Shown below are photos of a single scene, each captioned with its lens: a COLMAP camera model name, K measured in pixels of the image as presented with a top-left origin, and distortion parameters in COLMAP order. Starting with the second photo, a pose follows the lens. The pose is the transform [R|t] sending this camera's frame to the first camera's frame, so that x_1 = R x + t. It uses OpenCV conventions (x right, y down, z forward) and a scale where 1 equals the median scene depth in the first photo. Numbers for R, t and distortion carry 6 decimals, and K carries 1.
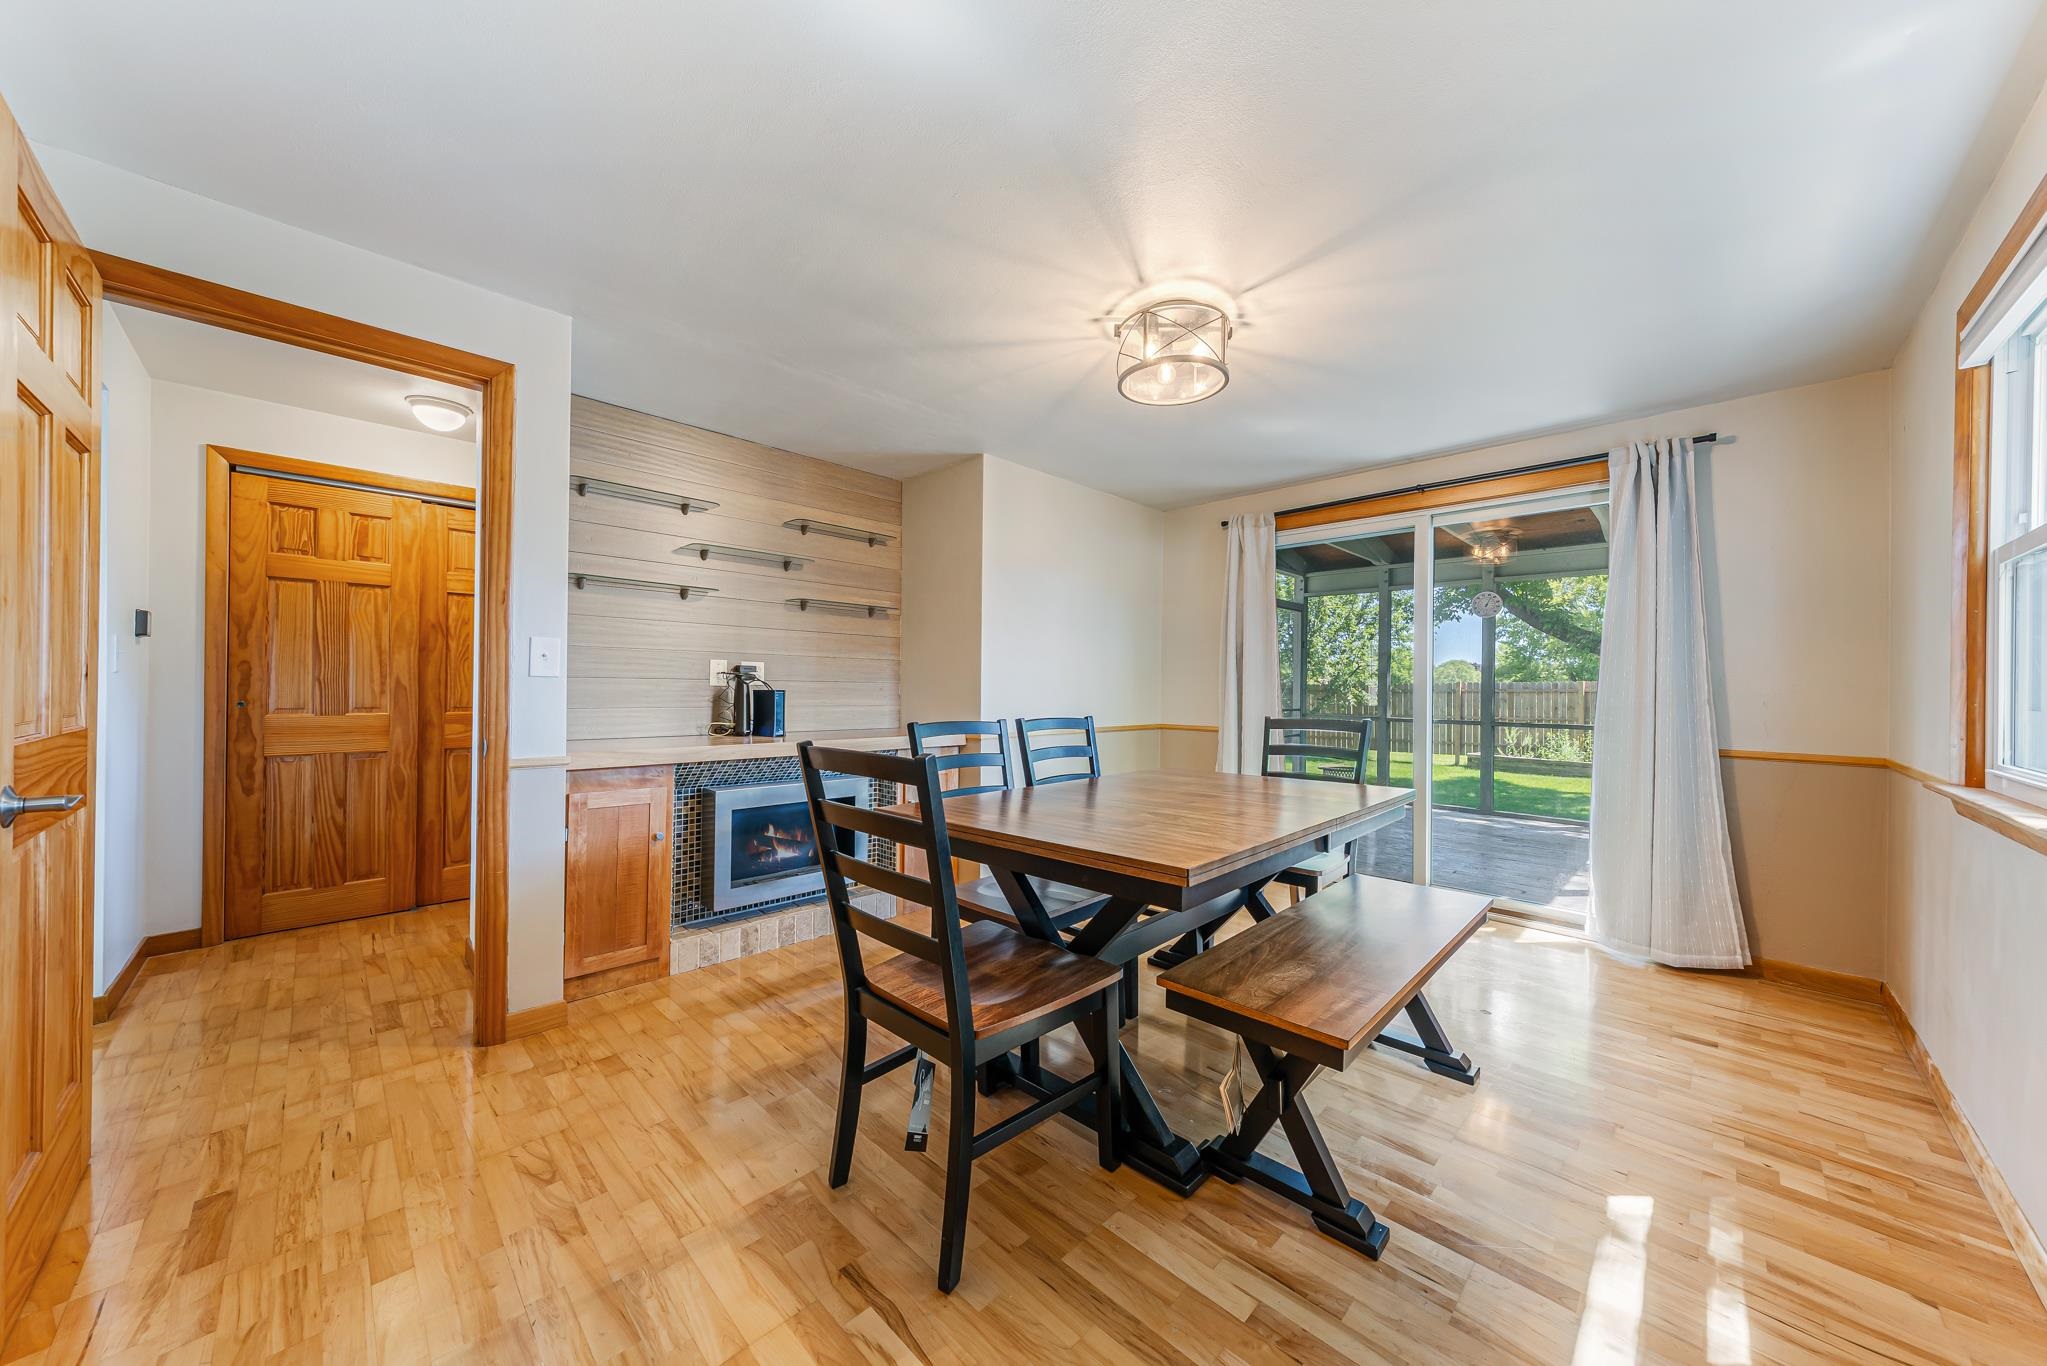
lens RADIAL K [[717.7, 0, 1019.4], [0, 717.7, 688.1], [0, 0, 1]] dist [-0.000333, 0.000169]
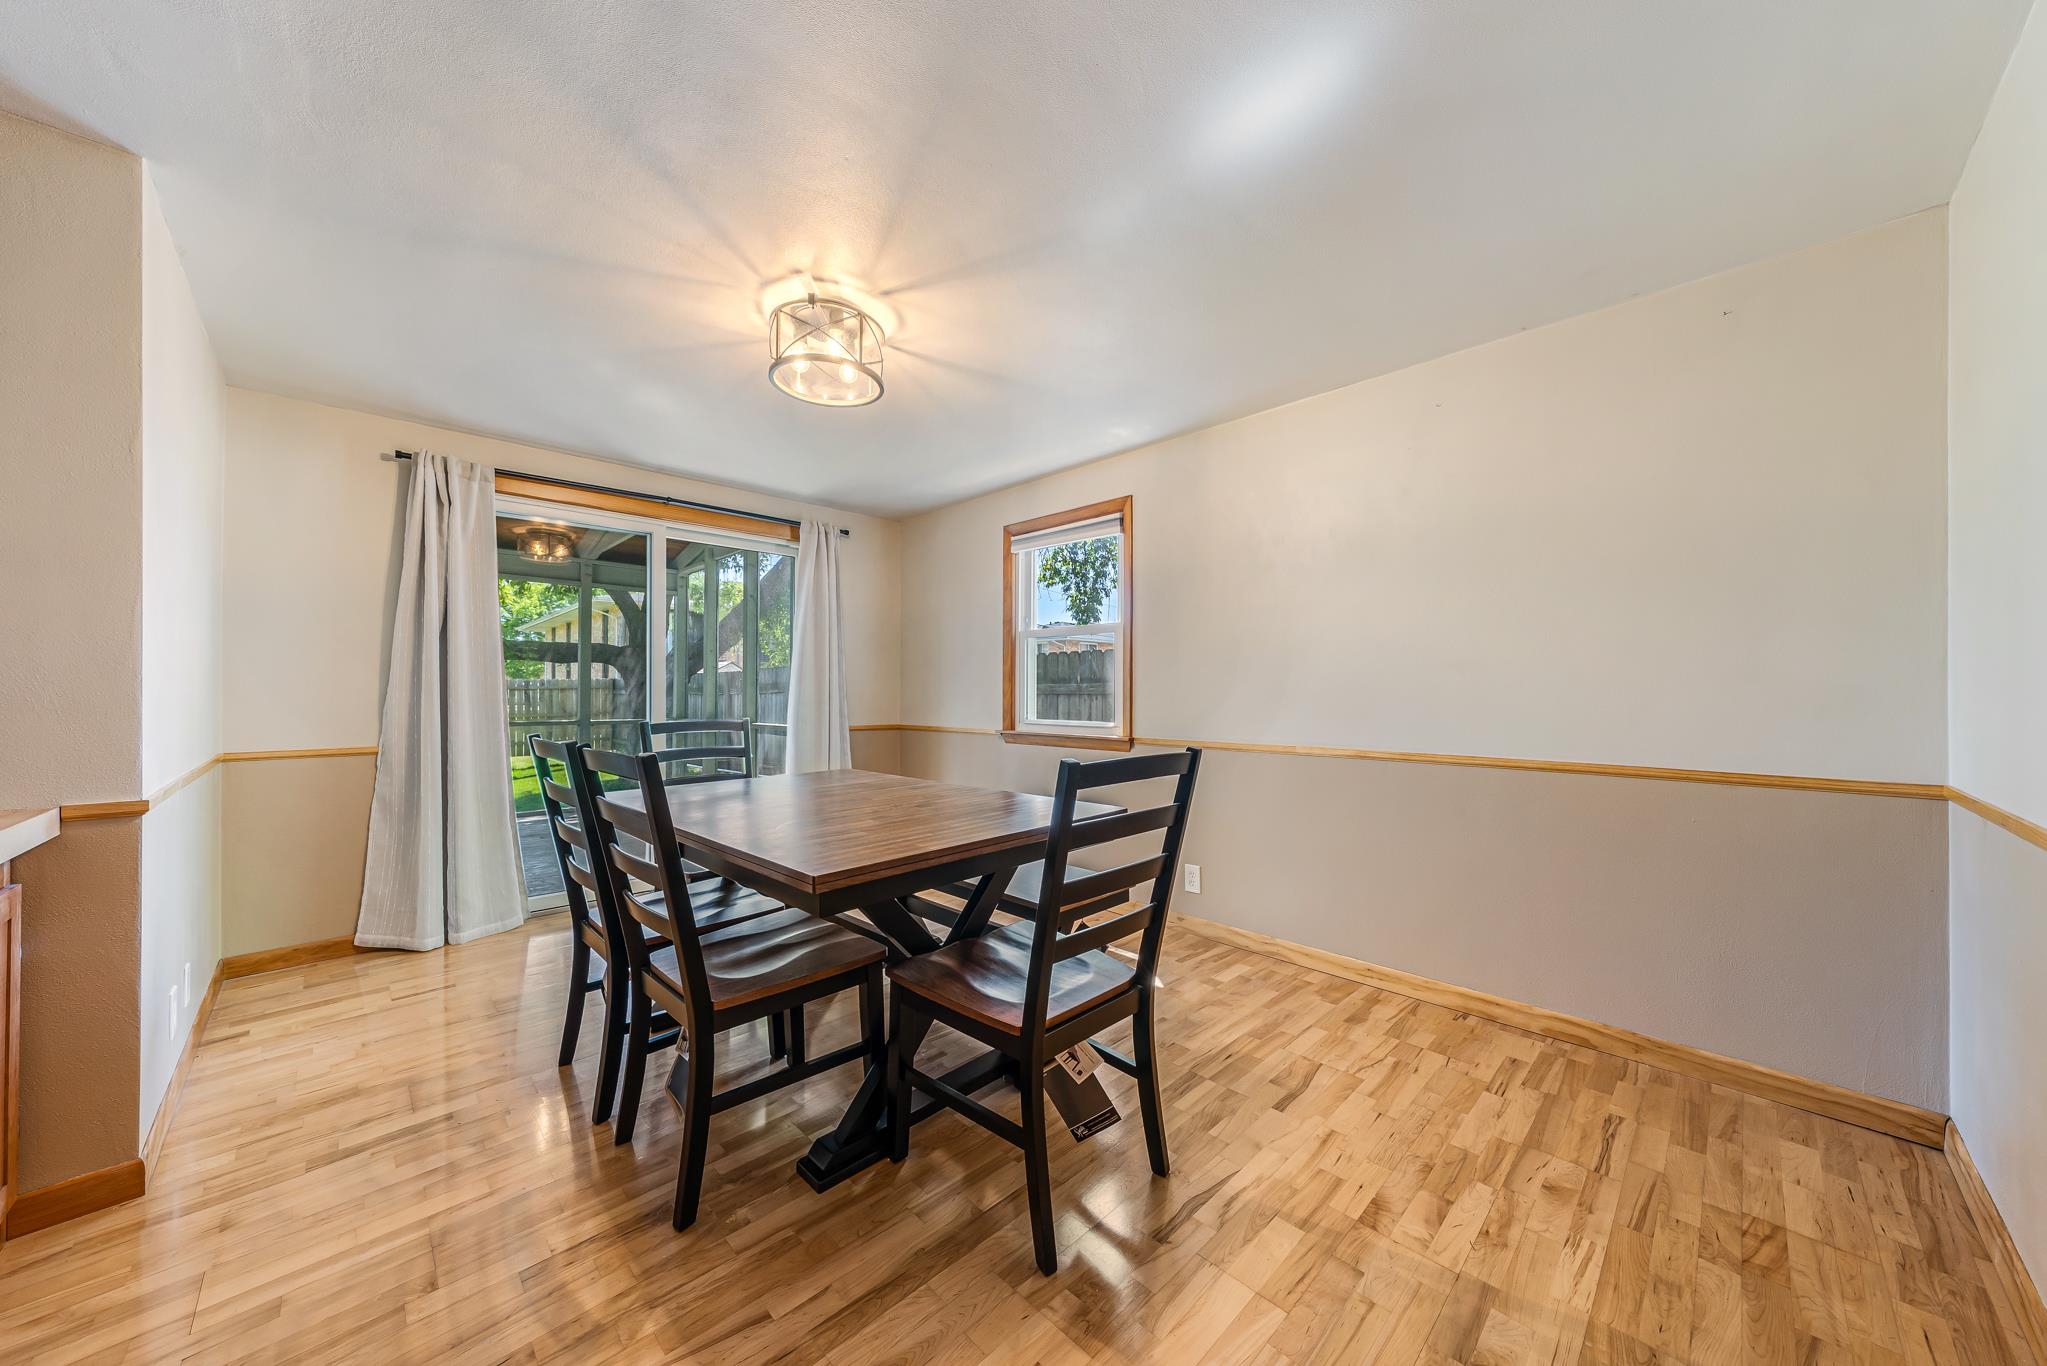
lens RADIAL K [[717.7, 0, 1019.4], [0, 717.7, 688.1], [0, 0, 1]] dist [-0.000333, 0.000169]
pose [[-0.000921, -0.002913, 0.999995, -0.509865], [-0.000164, 0.999996, 0.002913, -0.001151], [-1.000000, -0.000162, -0.000922, 0.475386]]
